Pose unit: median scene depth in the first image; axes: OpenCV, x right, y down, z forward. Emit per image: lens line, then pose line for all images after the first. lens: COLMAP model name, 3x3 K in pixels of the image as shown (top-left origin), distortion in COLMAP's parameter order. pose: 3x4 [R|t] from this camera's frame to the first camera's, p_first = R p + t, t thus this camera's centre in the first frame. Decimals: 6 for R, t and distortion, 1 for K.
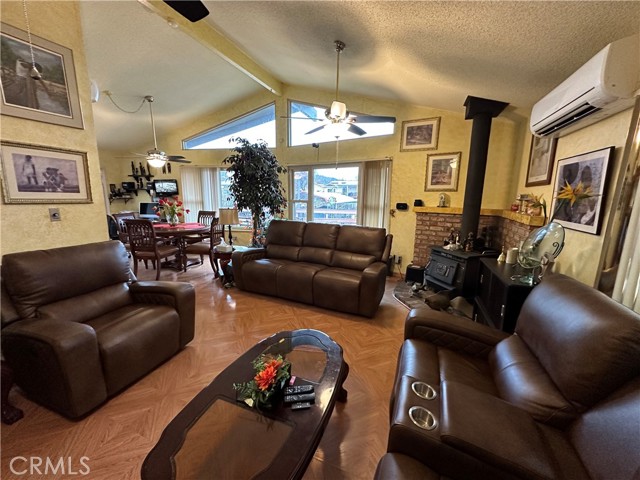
lens RADIAL K [[256.9, 0, 320.0], [0, 256.9, 240.0], [0, 0, 1]] dist [0.000998, 0.000382]
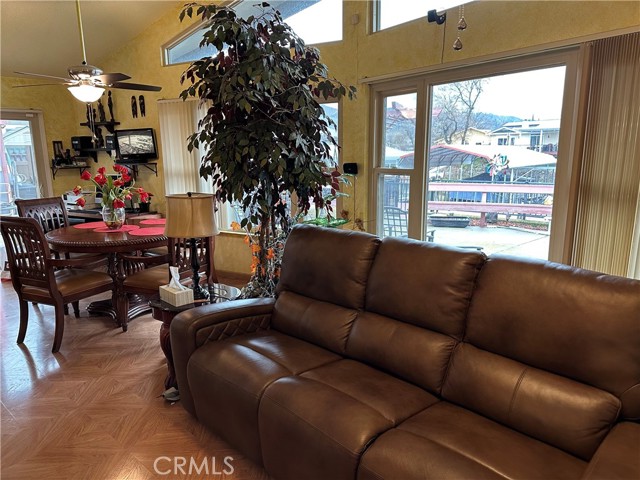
lens RADIAL K [[448.9, 0, 320.0], [0, 448.9, 240.0], [0, 0, 1]] dist [0.085442, -0.113907]
pose [[0.942032, 0.043294, -0.332719, 0.052317], [-0.037732, 0.999019, 0.023162, -0.059458], [0.333395, -0.009265, 0.942742, 0.316773]]
